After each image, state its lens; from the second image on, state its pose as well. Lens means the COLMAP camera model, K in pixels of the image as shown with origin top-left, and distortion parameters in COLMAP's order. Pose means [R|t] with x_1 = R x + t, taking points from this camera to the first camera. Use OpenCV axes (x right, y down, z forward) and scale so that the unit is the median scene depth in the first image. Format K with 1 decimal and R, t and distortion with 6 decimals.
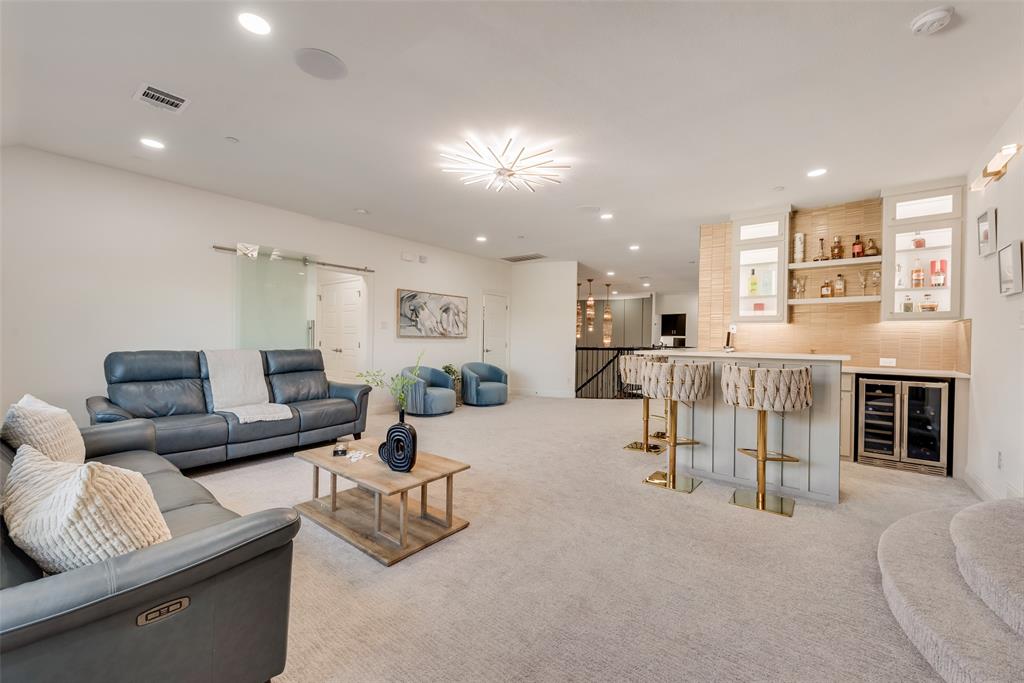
lens RADIAL K [[399.6, 0, 511.3], [0, 399.6, 341.4], [0, 0, 1]] dist [0.002279, -0.000239]
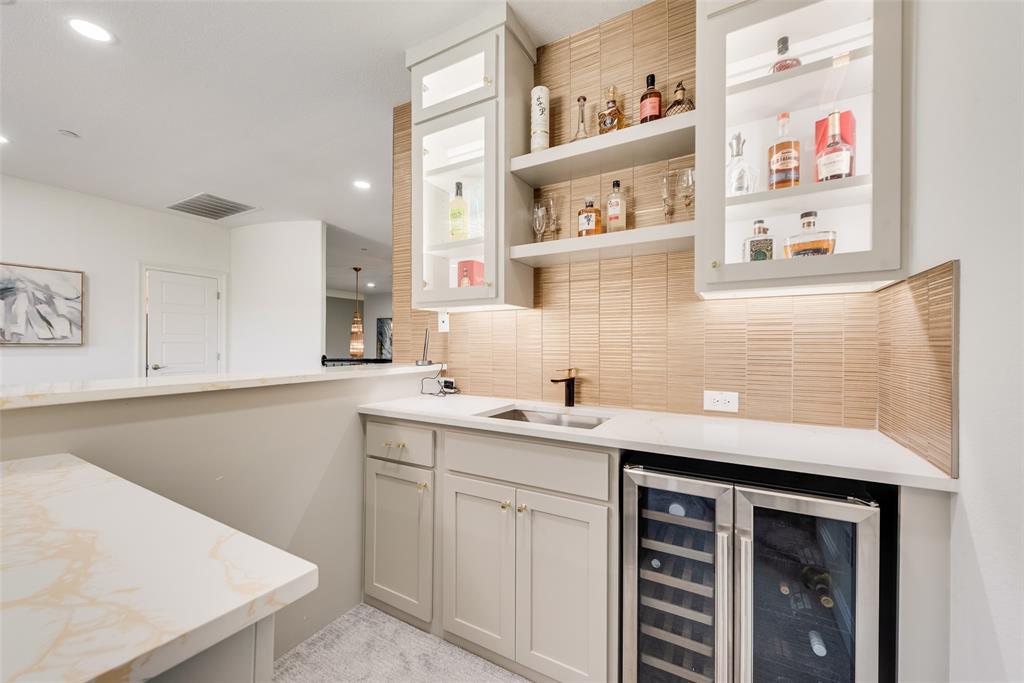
lens RADIAL K [[399.6, 0, 512.0], [0, 399.6, 341.9], [0, 0, 1]] dist [0.002279, -0.000239]
pose [[0.988963, -0.009457, 0.147860, 0.725045], [0.010853, 0.999904, -0.008639, -0.004705], [-0.147764, 0.010148, 0.988971, 0.689241]]
